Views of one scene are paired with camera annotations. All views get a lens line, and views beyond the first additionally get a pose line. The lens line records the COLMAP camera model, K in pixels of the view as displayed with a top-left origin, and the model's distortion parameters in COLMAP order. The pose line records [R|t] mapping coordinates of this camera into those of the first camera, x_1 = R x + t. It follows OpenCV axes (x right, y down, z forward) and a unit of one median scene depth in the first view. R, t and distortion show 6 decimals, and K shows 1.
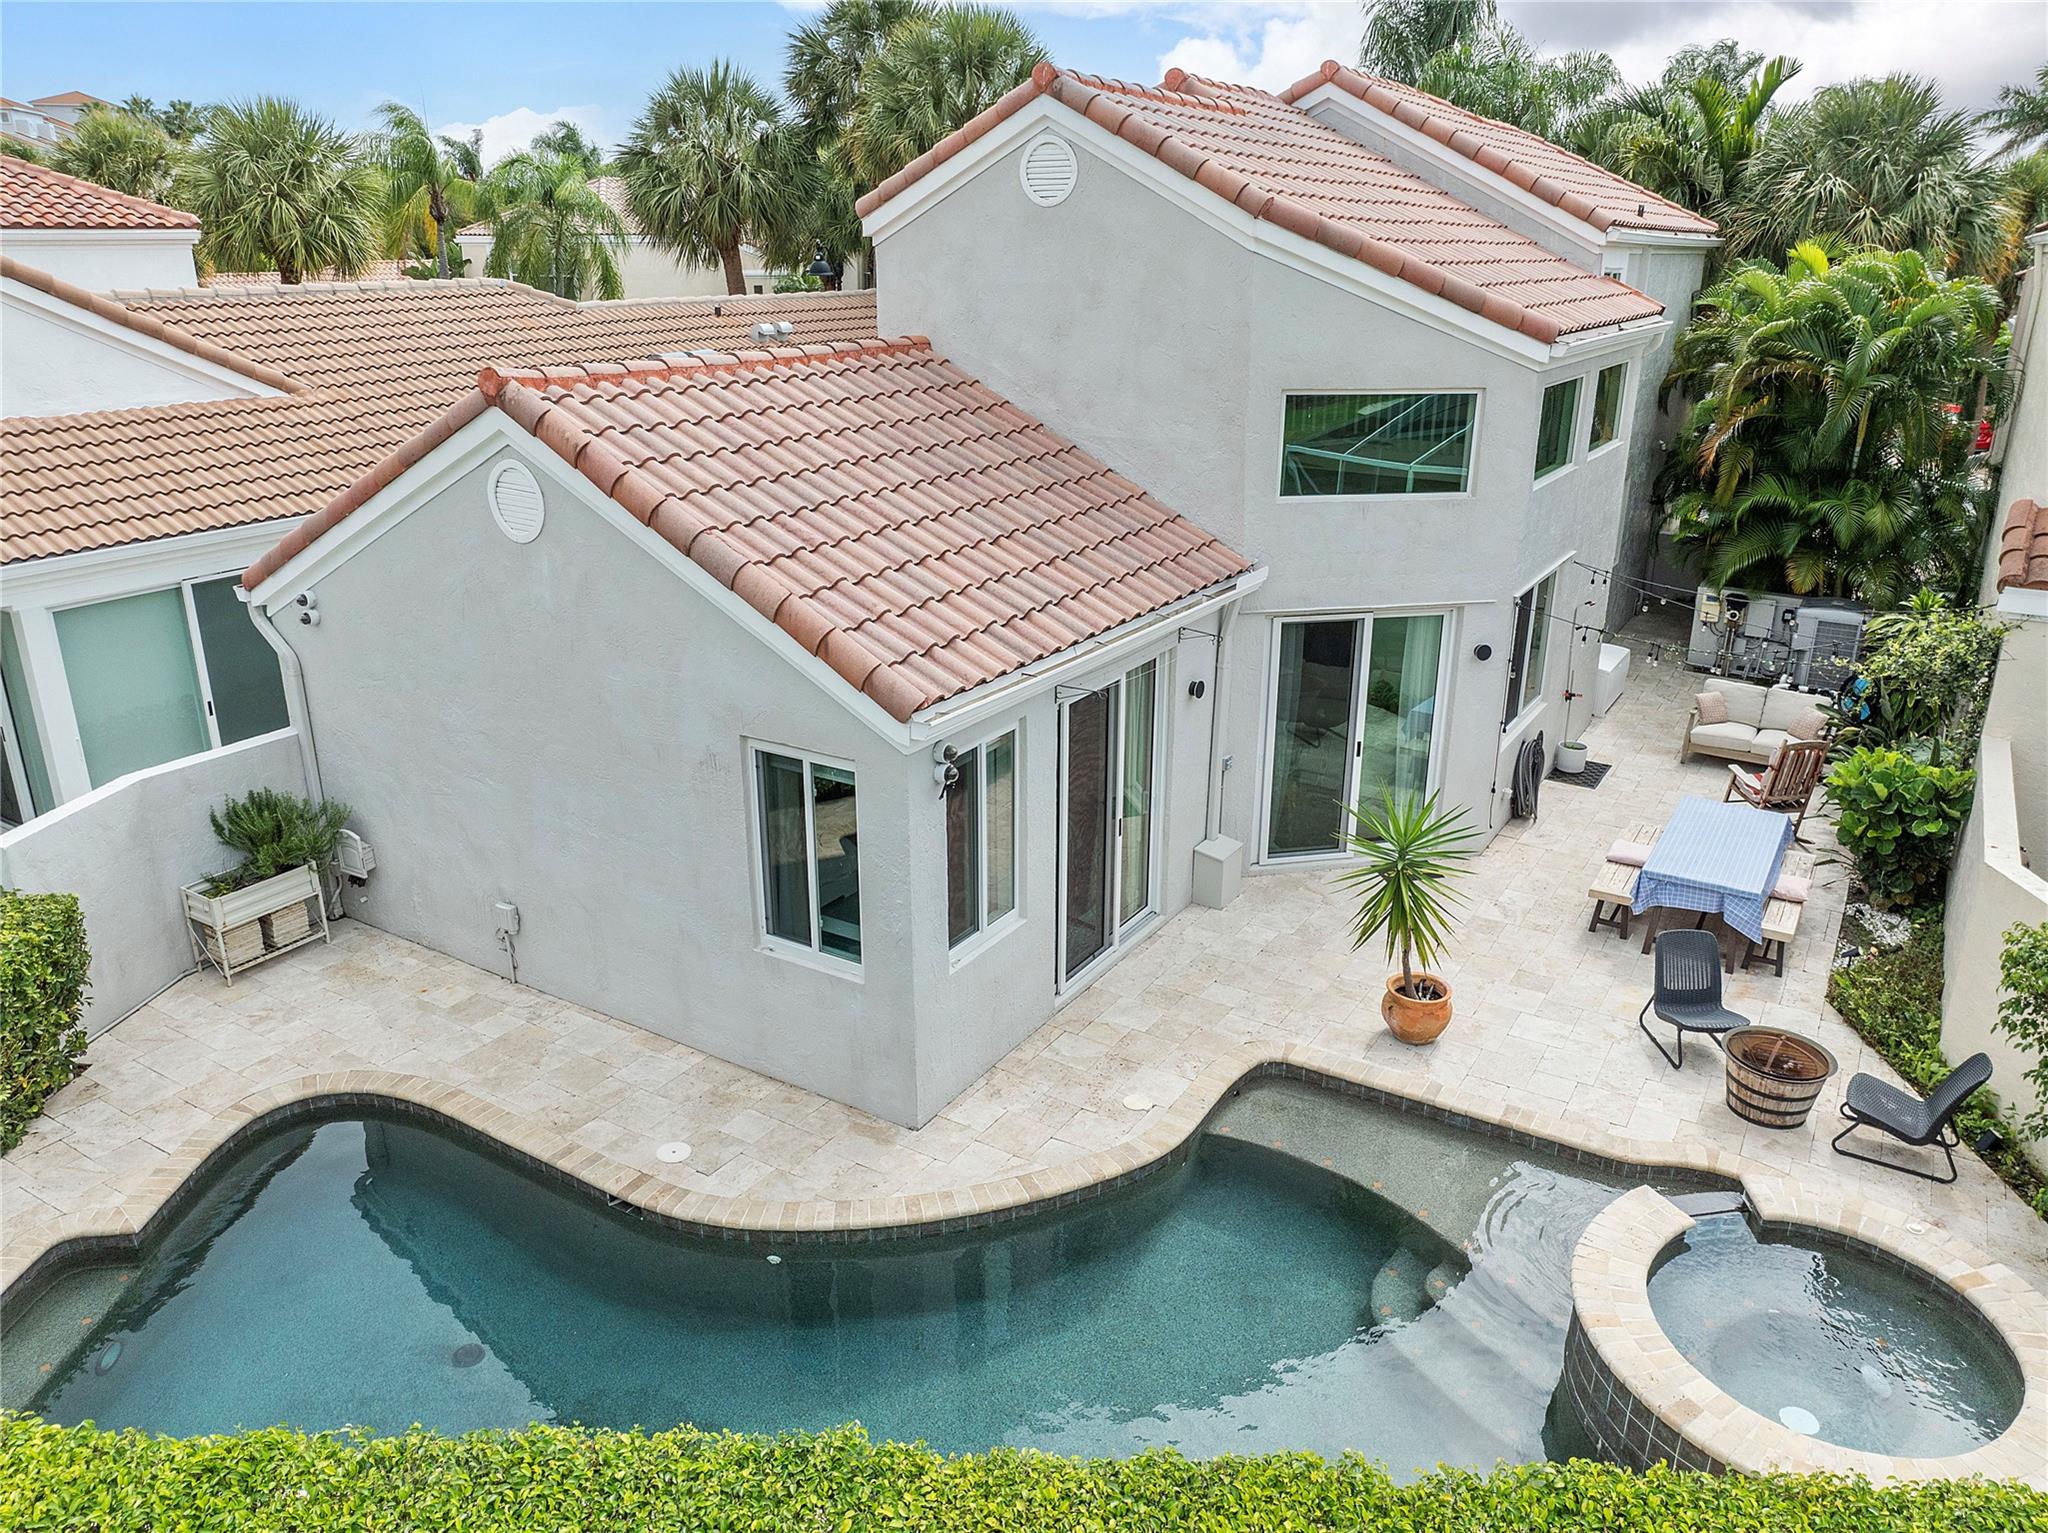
lens RADIAL K [[1453.8, 0, 1024.8], [0, 1453.8, 781.1], [0, 0, 1]] dist [-0.040303, 0.005708]
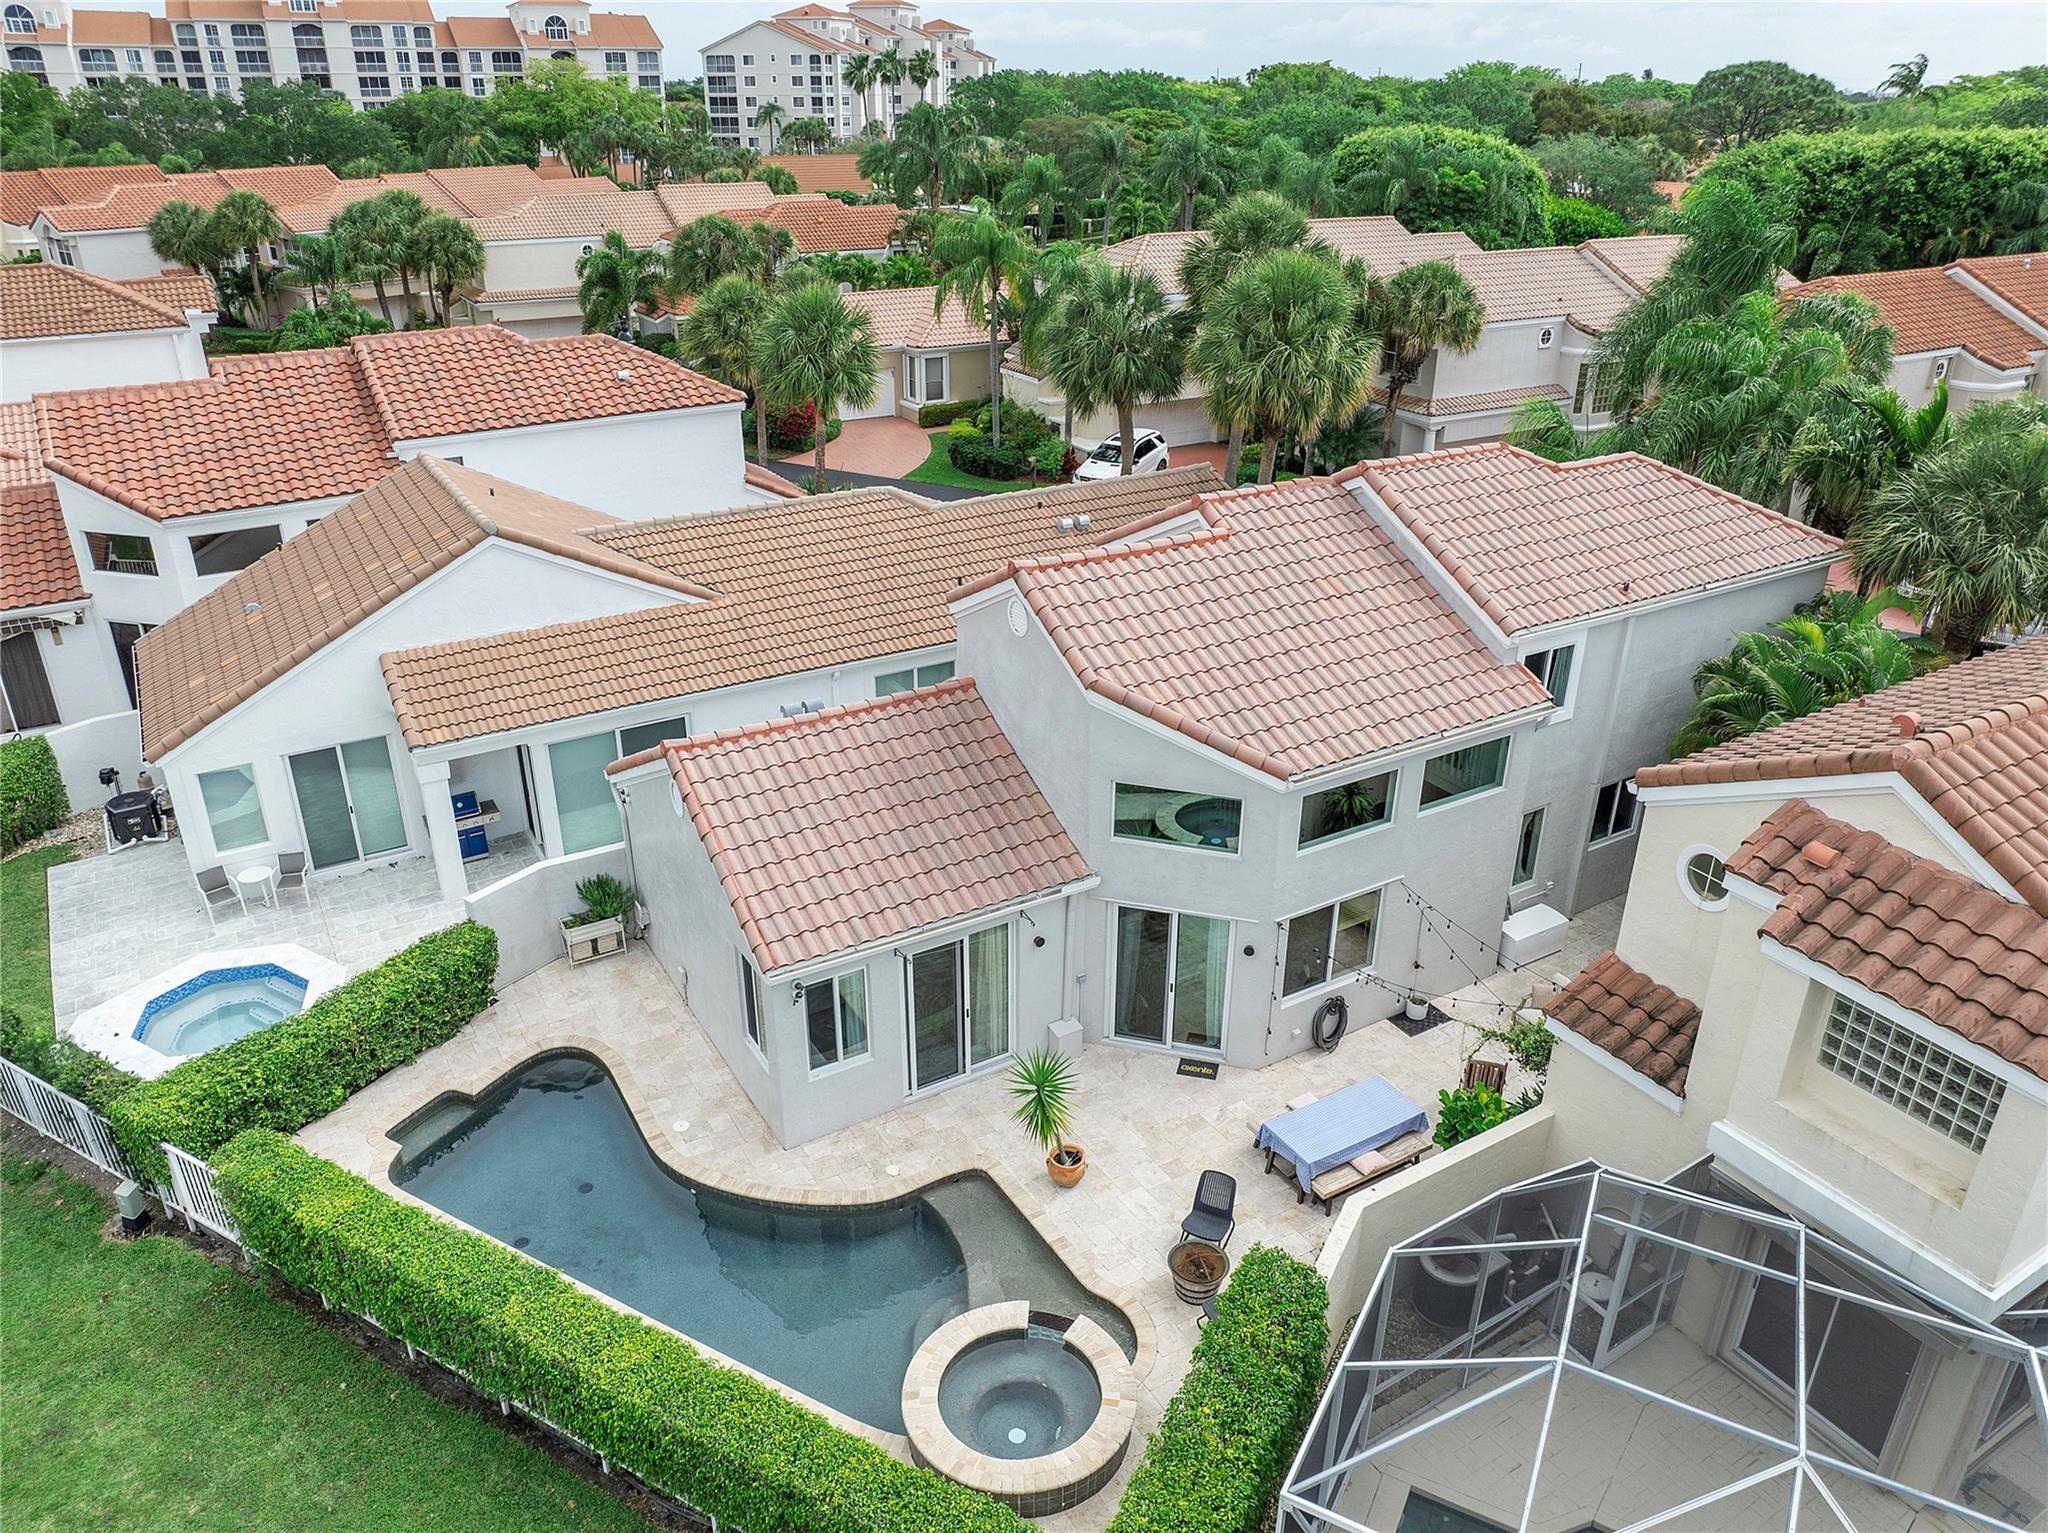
lens RADIAL K [[1453.8, 0, 1032.1], [0, 1453.8, 756.7], [0, 0, 1]] dist [-0.040303, 0.005708]
pose [[0.885653, 0.196687, -0.420633, 0.802374], [-0.157752, 0.979429, 0.125828, -0.500123], [0.436729, -0.045084, 0.898463, -0.526471]]
